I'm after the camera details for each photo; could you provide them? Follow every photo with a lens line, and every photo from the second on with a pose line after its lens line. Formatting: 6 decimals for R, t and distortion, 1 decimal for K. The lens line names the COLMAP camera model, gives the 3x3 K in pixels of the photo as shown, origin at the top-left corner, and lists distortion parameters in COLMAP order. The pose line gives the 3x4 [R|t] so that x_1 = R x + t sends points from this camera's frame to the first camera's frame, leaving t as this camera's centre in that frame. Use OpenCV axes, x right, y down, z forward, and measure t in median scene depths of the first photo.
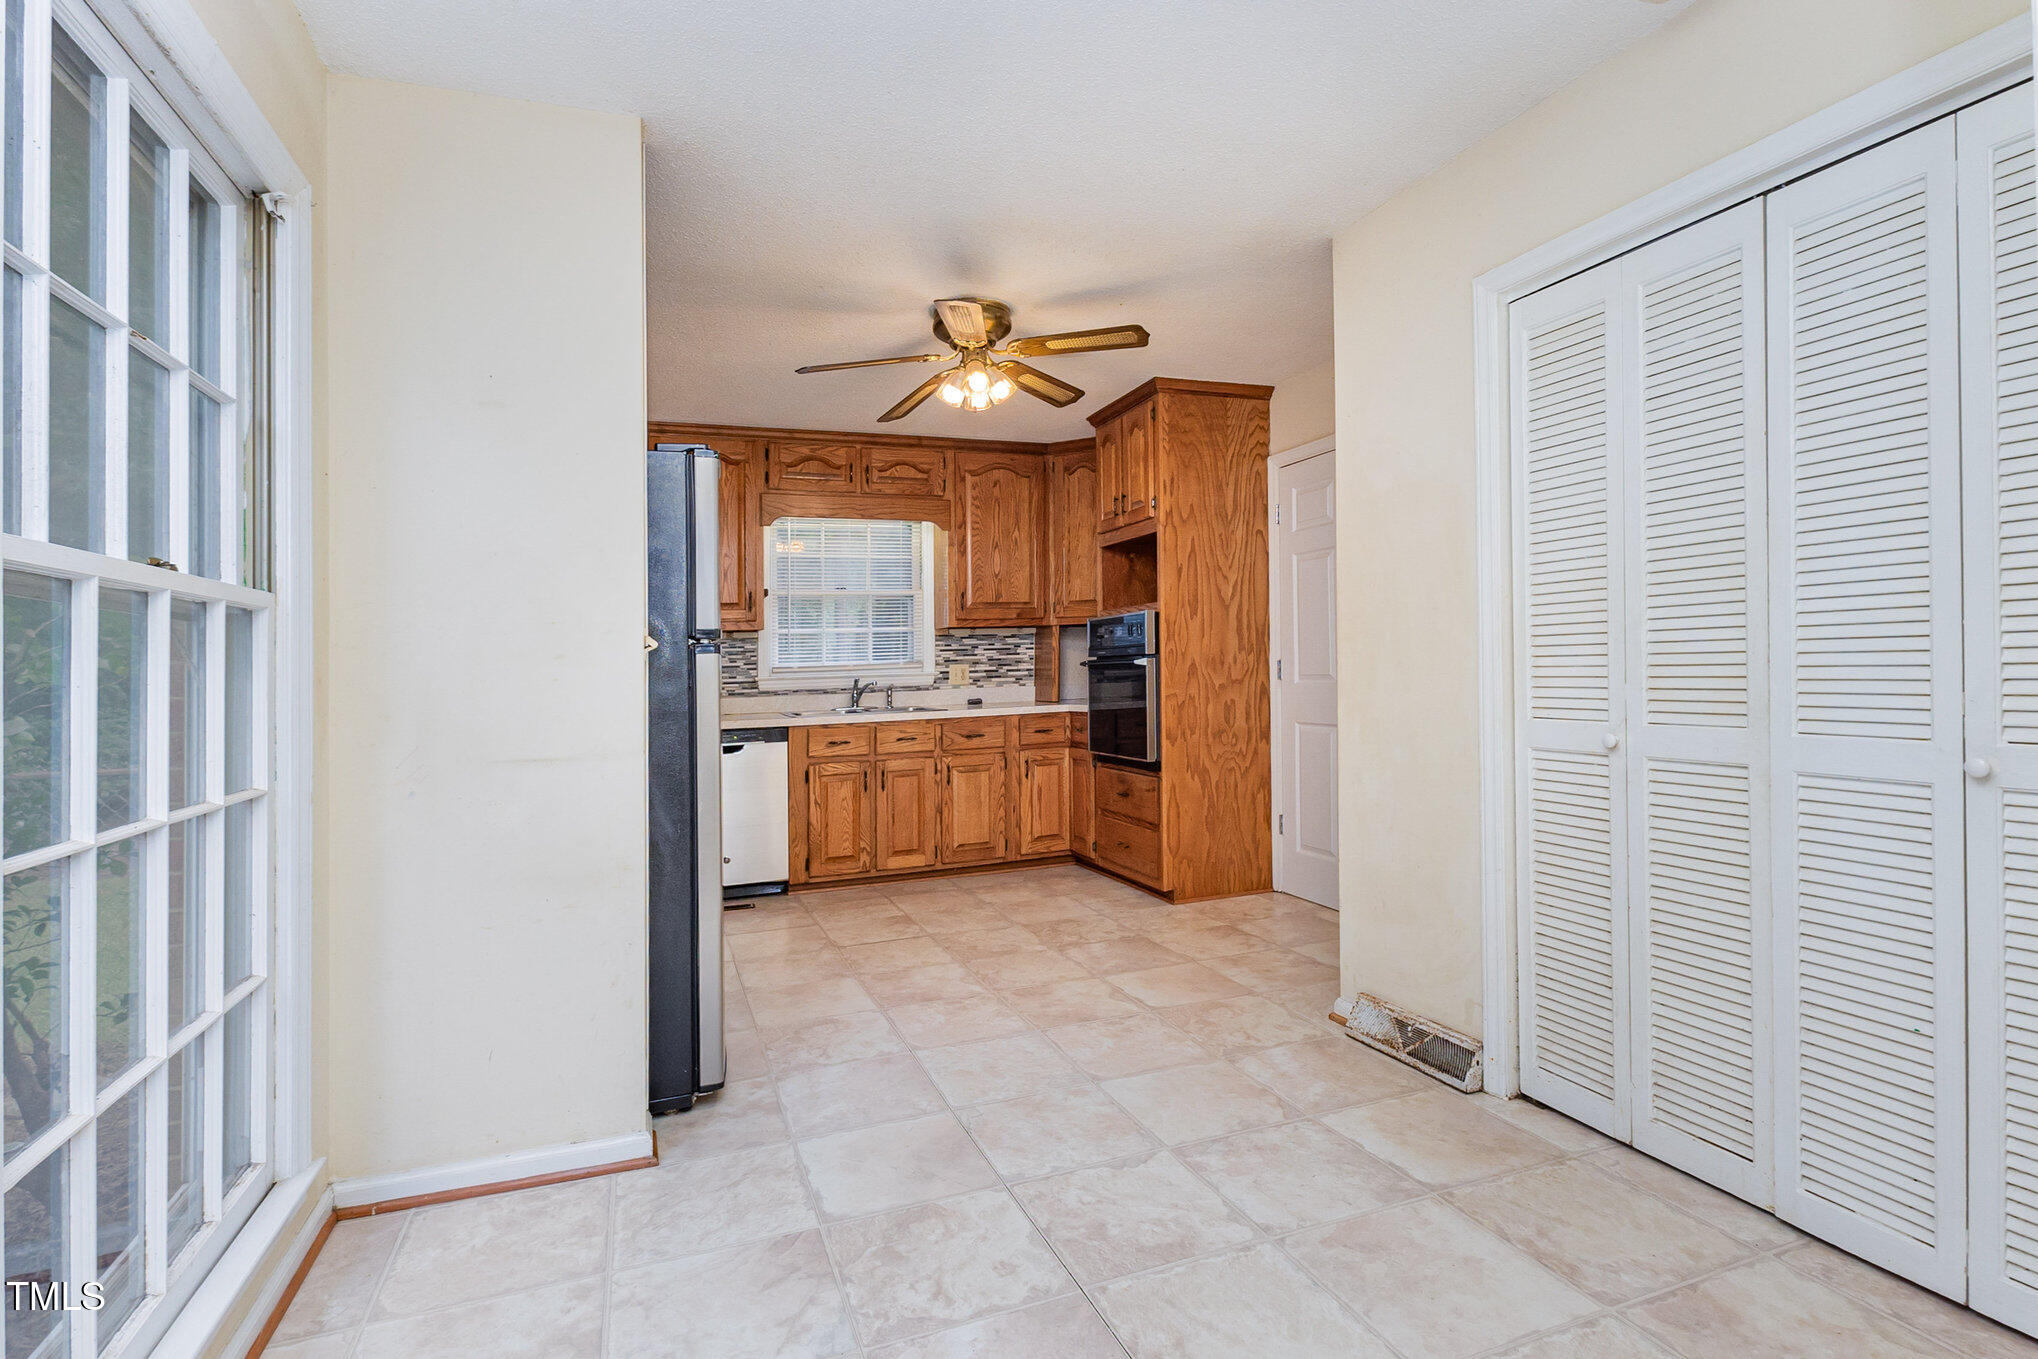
lens RADIAL K [[972.1, 0, 1019.0], [0, 972.1, 646.1], [0, 0, 1]] dist [-0.000384, 0.000084]
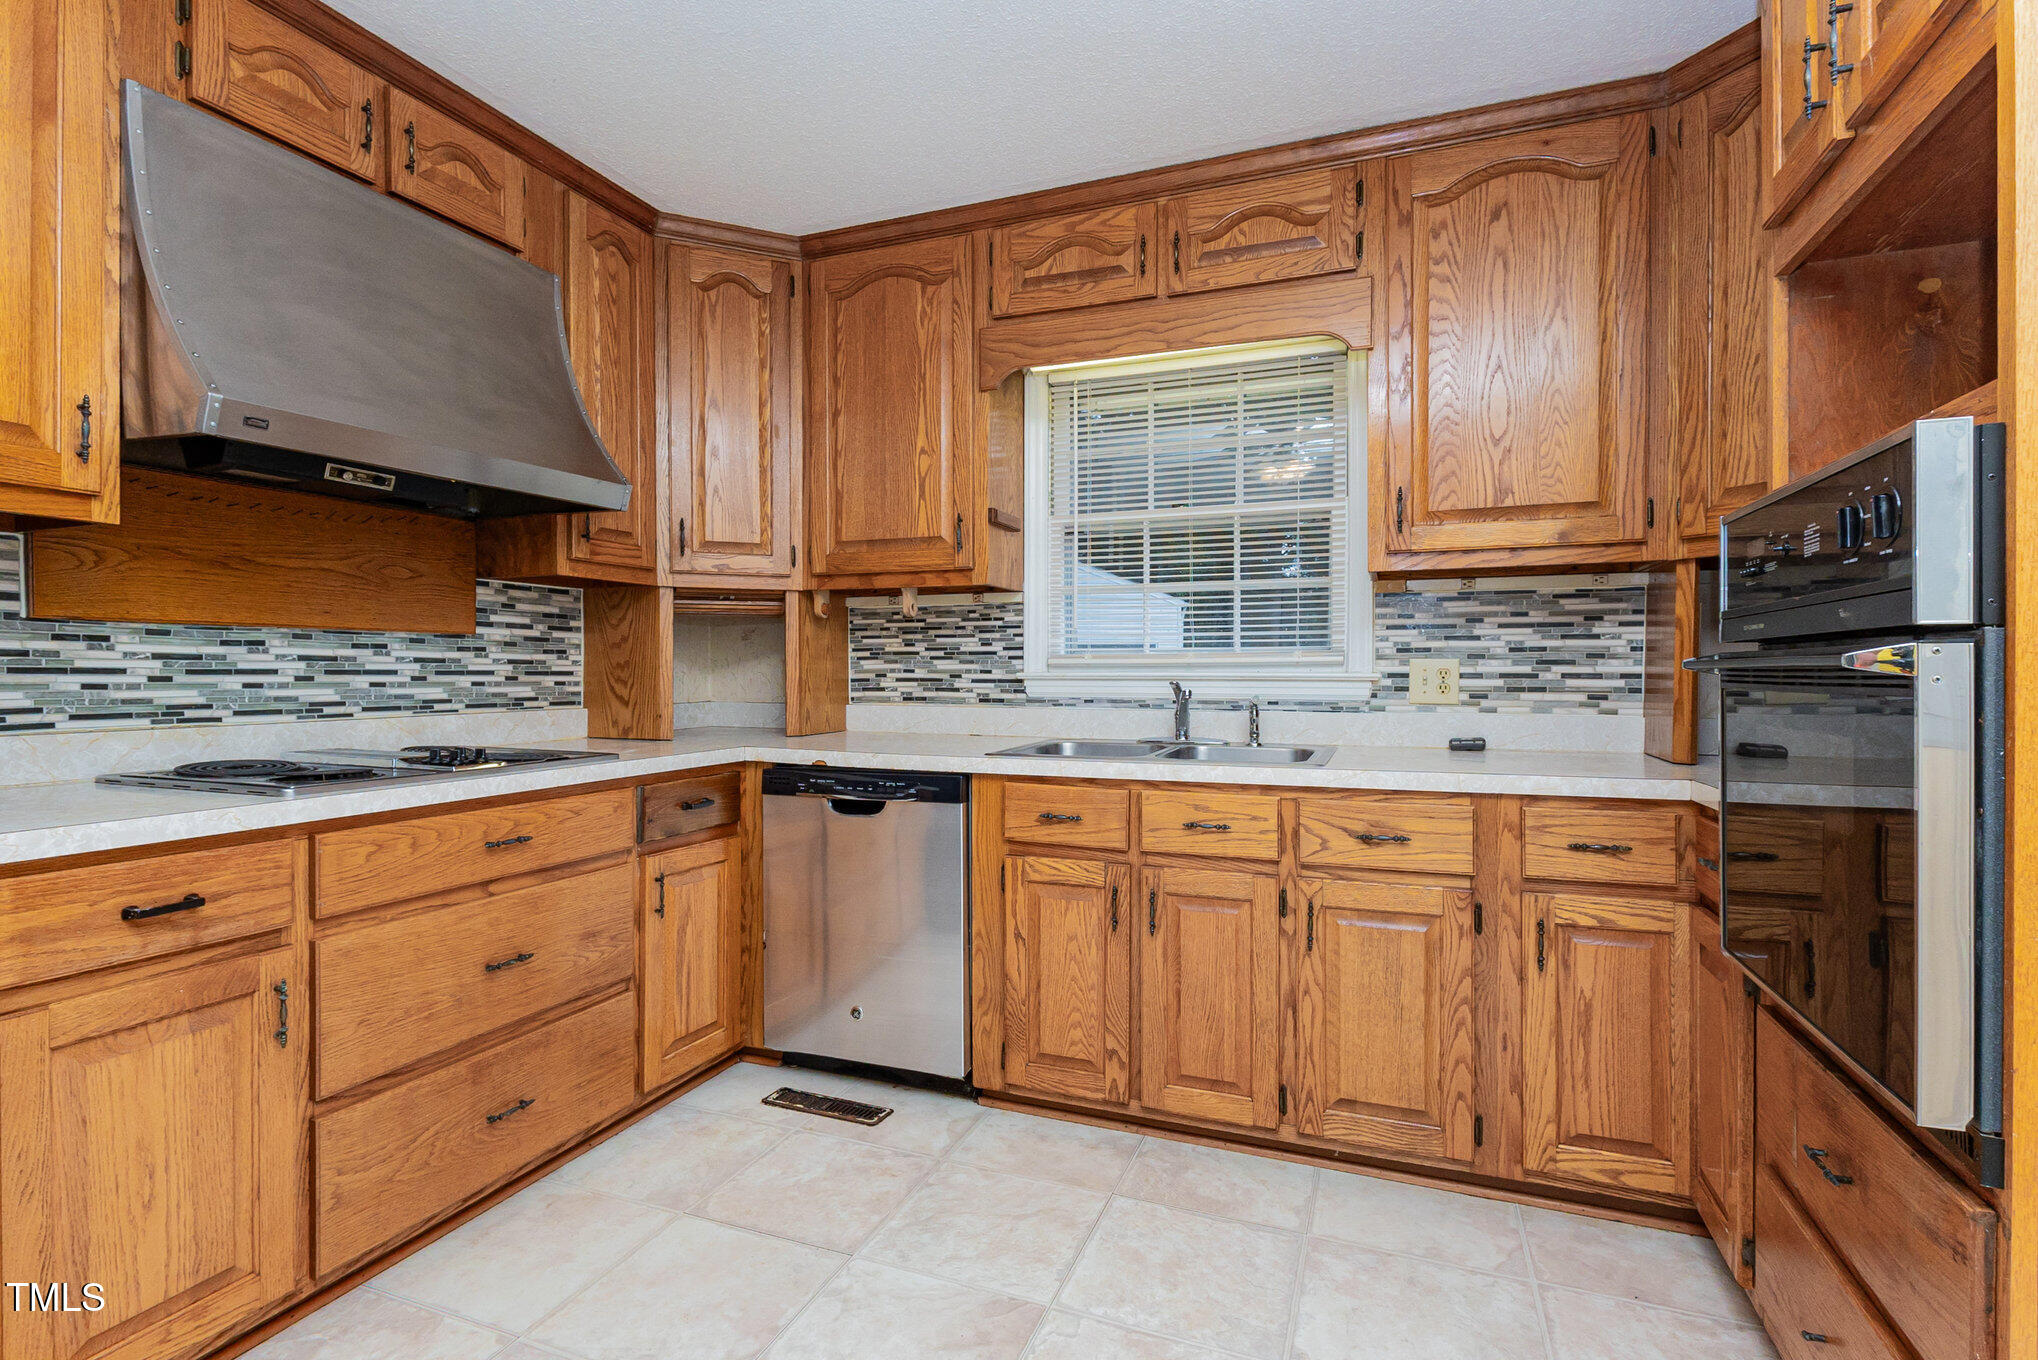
lens RADIAL K [[972.1, 0, 1019.0], [0, 972.1, 646.6], [0, 0, 1]] dist [-0.000384, 0.000084]
pose [[0.741774, 0.014774, -0.670487, 0.105680], [-0.007556, 0.999878, 0.013673, 0.009398], [0.670608, -0.005076, 0.741795, 0.586700]]
